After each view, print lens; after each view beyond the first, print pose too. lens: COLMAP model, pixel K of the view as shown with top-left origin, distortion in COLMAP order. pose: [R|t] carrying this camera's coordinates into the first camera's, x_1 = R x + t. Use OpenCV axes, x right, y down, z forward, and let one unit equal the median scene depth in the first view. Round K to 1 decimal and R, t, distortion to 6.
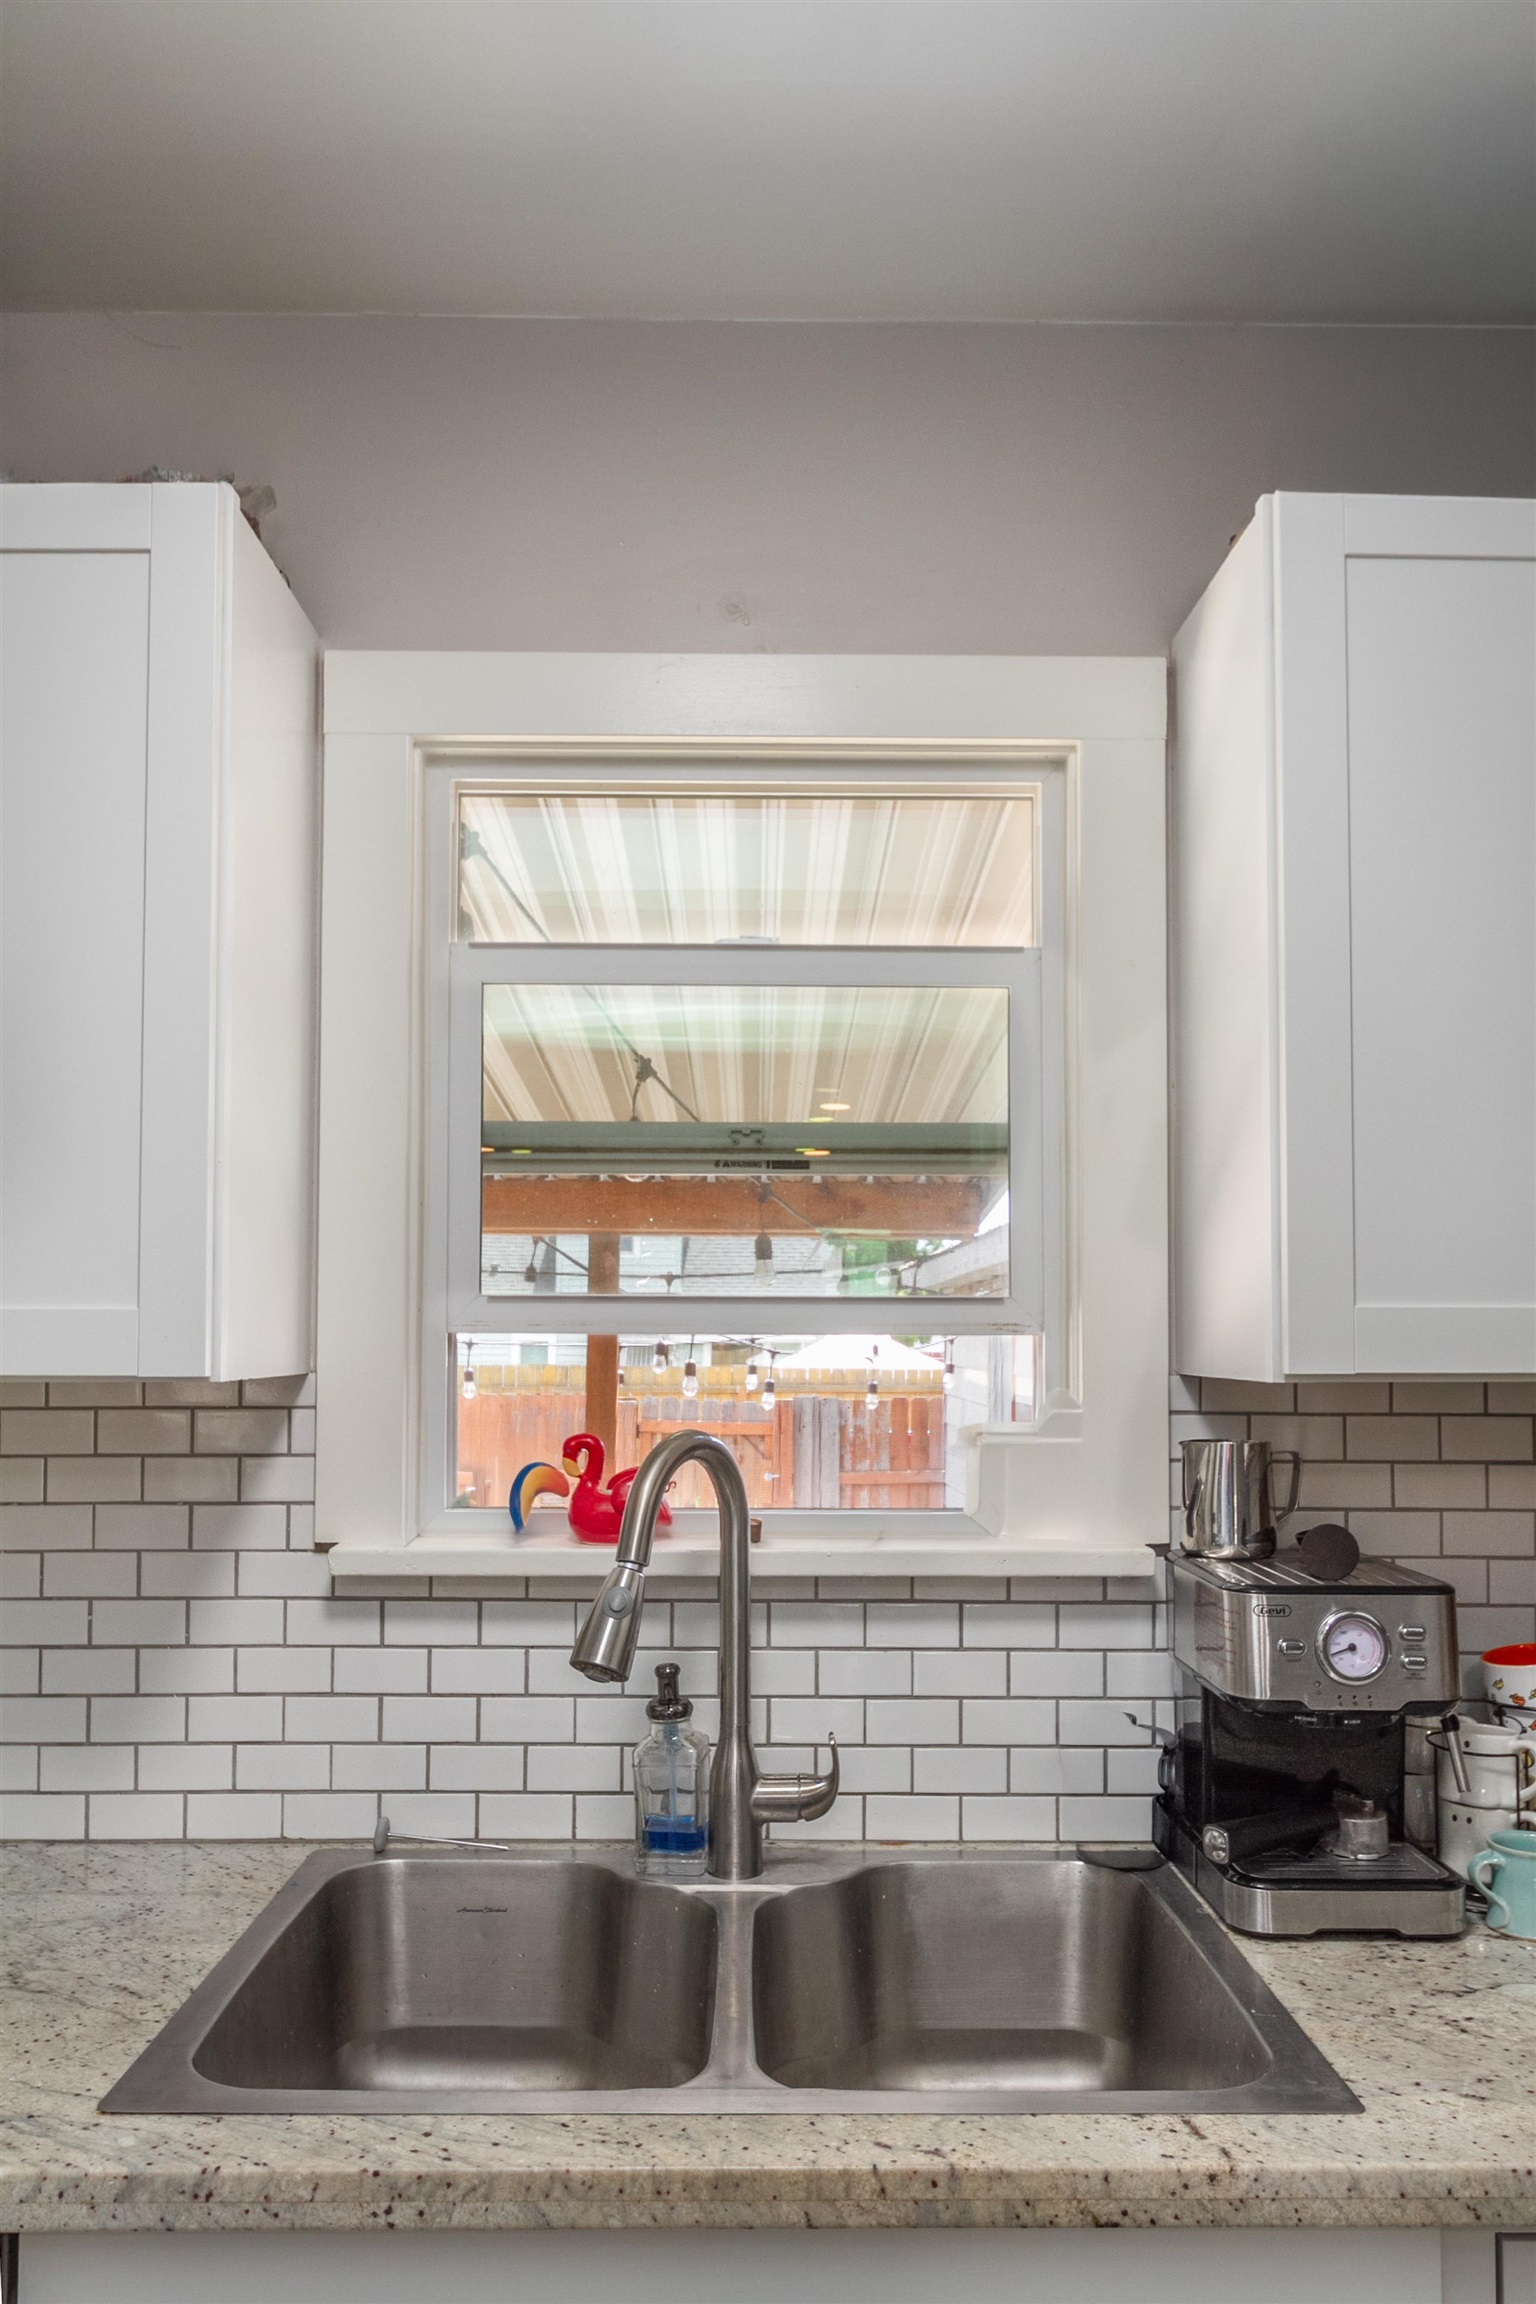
lens RADIAL K [[1623.7, 0, 768.9], [0, 1623.7, 1270.5], [0, 0, 1]] dist [0.004463, -0.001343]
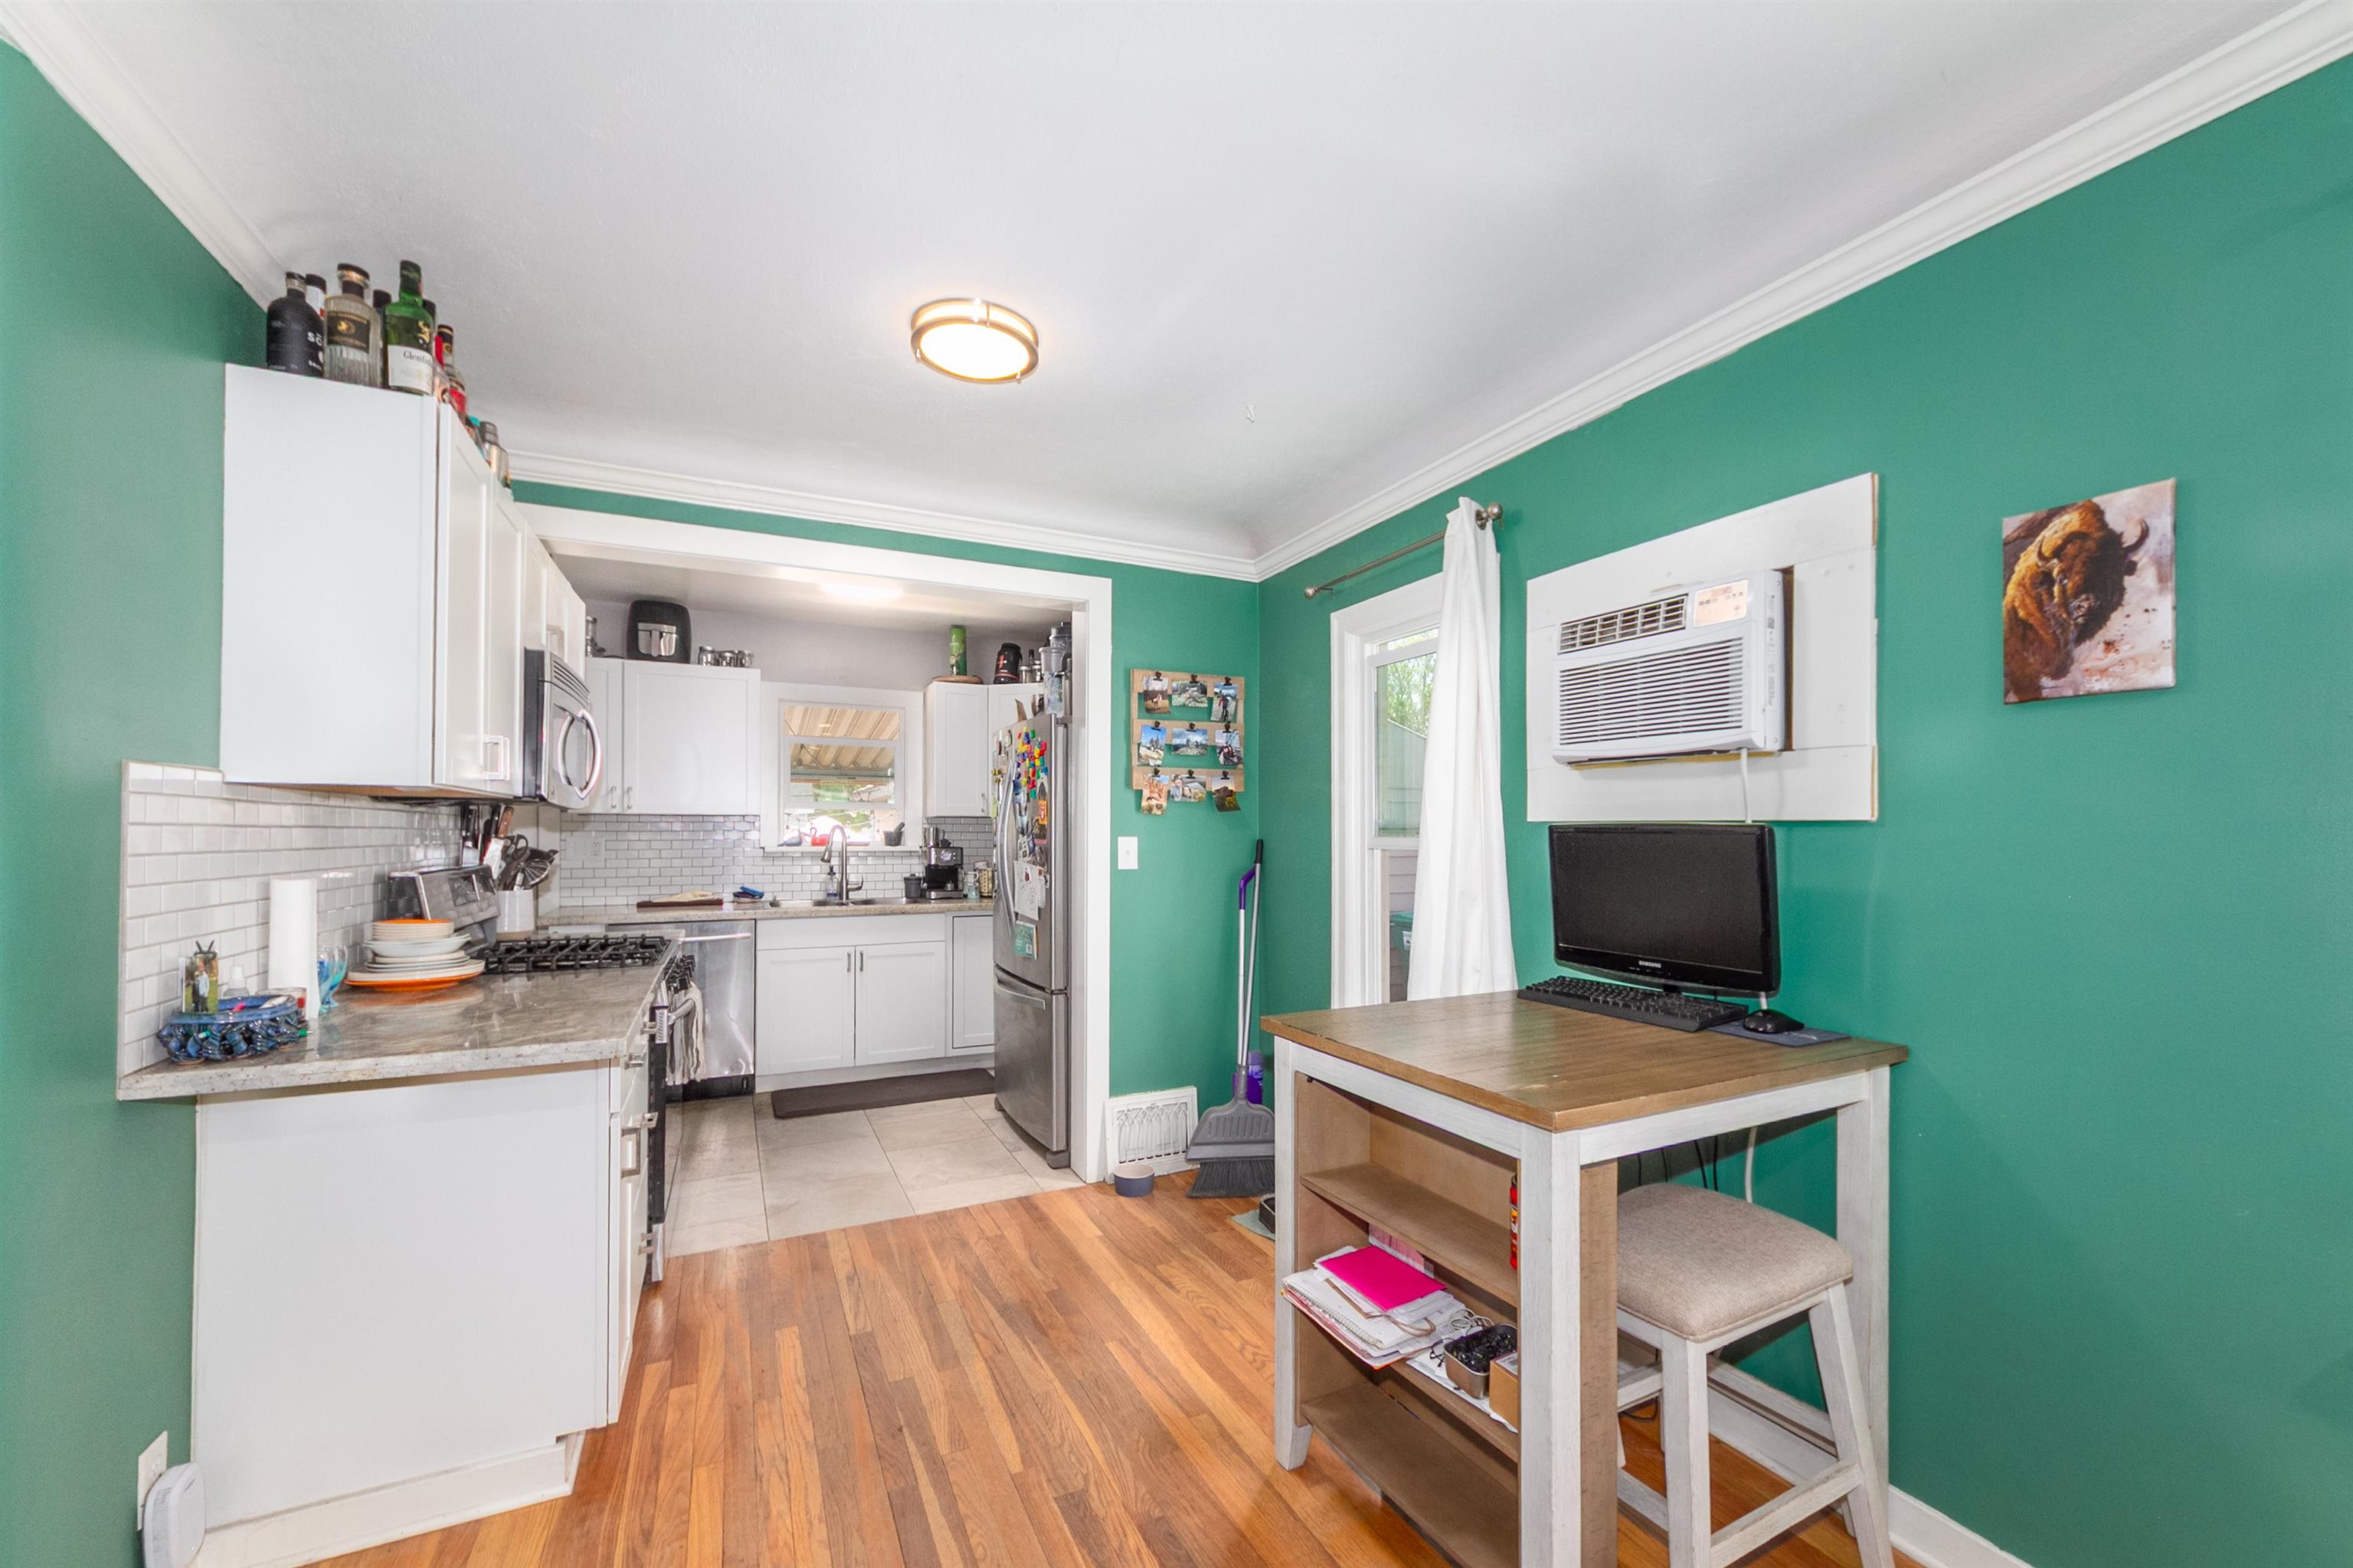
lens RADIAL K [[950.8, 0, 1212.1], [0, 950.8, 817.6], [0, 0, 1]] dist [0.000270, 0.000092]
pose [[0.897036, 0.007101, 0.441900, -0.344964], [-0.019332, 0.999544, 0.023180, -0.034123], [-0.441534, -0.029337, 0.896765, -2.639009]]
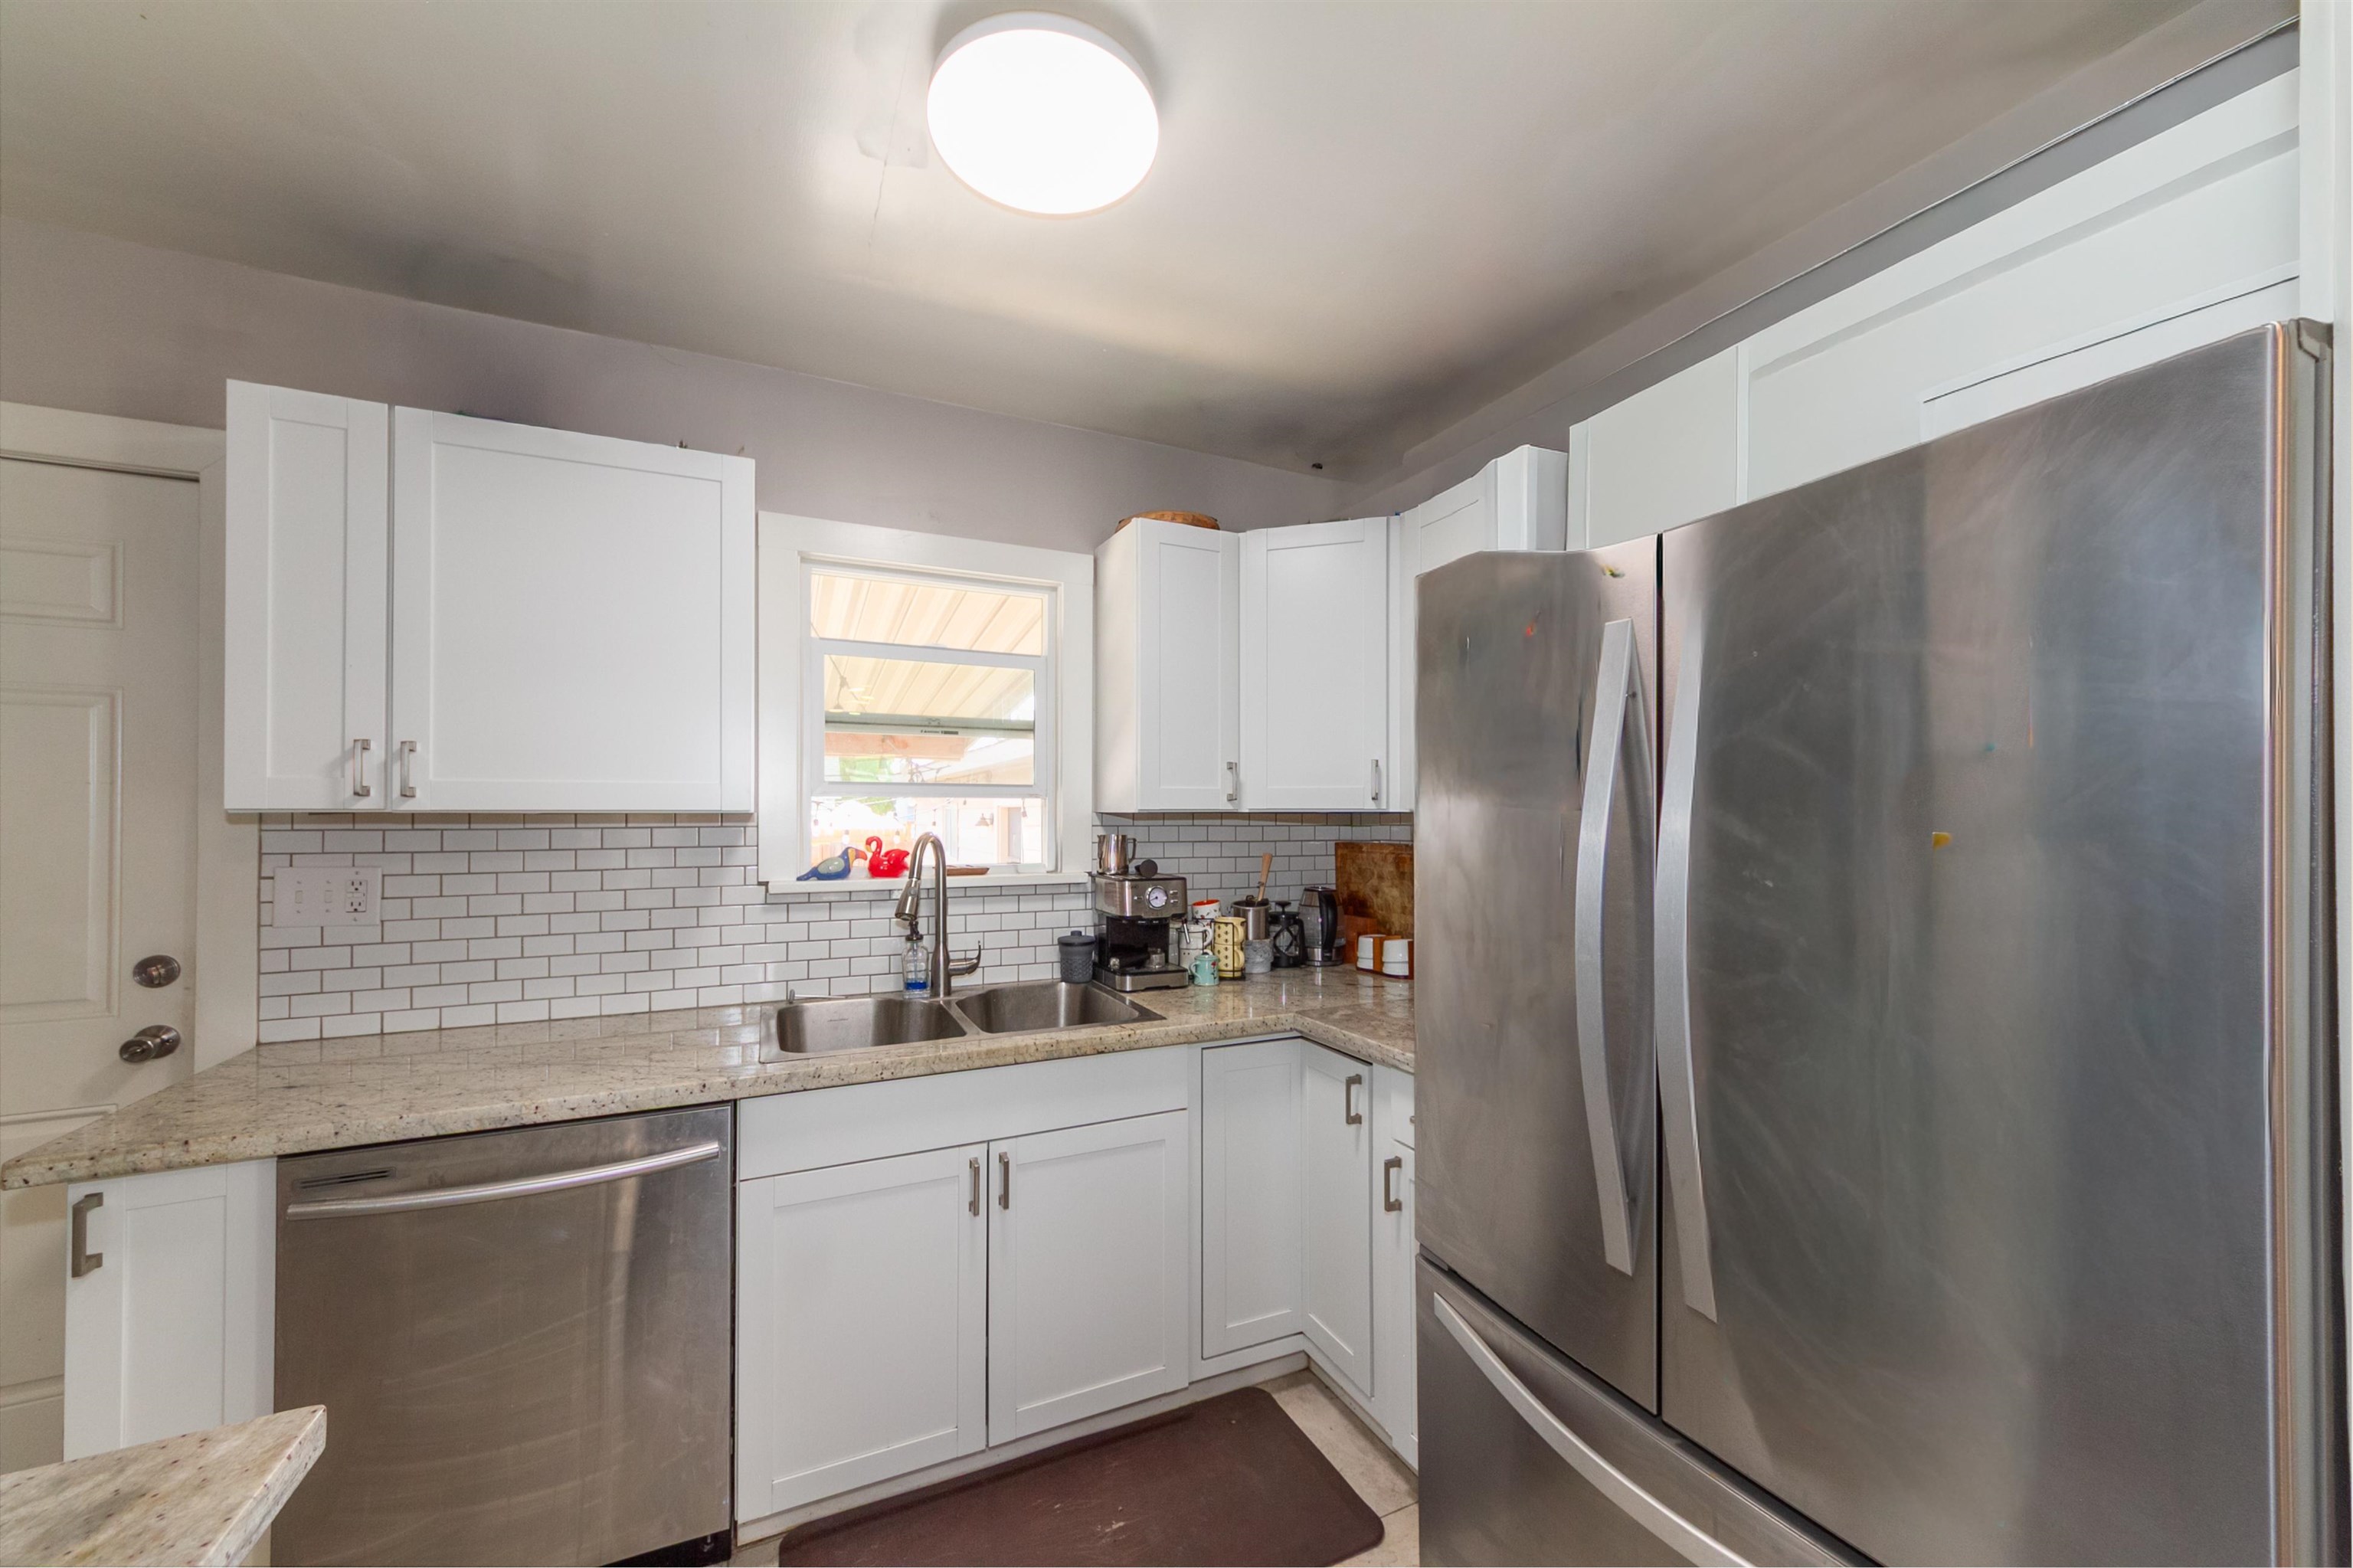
lens RADIAL K [[875.5, 0, 1168.9], [0, 875.5, 799.7], [0, 0, 1]] dist [0.001331, -0.000055]
pose [[0.912732, 0.005356, 0.408524, -0.266614], [-0.015331, 0.999659, 0.021148, 0.008418], [-0.408271, -0.025565, 0.912503, -0.466981]]
